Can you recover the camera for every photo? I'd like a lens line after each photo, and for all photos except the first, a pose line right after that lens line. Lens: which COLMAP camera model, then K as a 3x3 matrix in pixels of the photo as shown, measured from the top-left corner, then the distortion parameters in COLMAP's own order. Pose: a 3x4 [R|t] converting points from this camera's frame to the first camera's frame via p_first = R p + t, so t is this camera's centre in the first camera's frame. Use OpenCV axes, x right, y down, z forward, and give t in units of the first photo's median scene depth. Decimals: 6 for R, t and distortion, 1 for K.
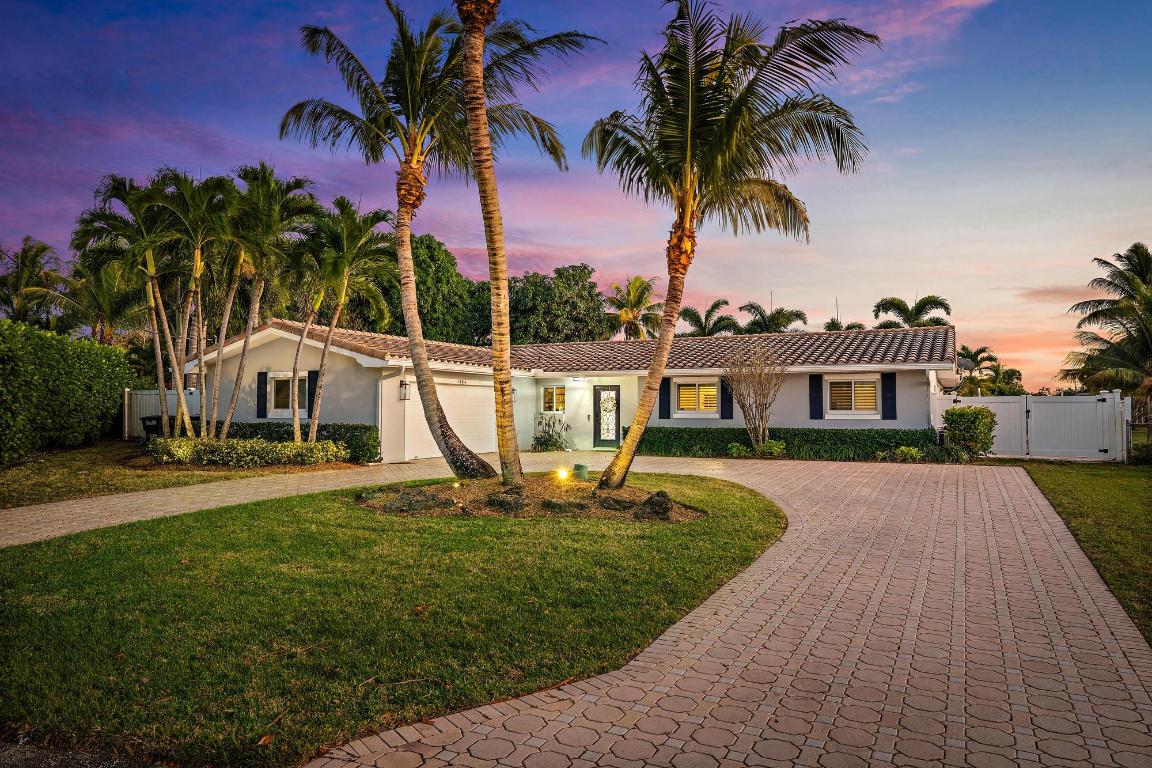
lens RADIAL K [[786.4, 0, 576.0], [0, 786.4, 384.0], [0, 0, 1]] dist [0.006136, 0.001213]
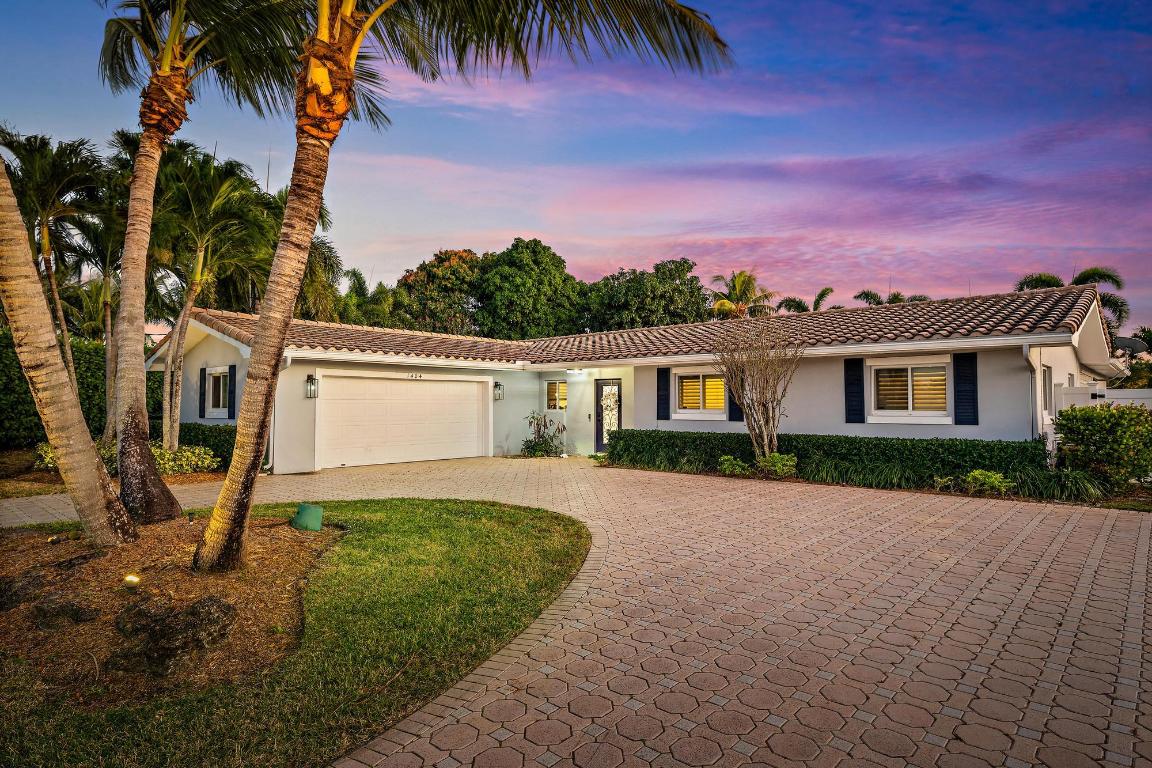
lens RADIAL K [[653.1, 0, 576.0], [0, 653.1, 384.0], [0, 0, 1]] dist [-0.000666, -0.000130]
pose [[0.961004, -0.009534, -0.276370, 0.228574], [0.010156, 0.999948, 0.000820, 0.007434], [0.276348, -0.003595, 0.961051, 0.377499]]
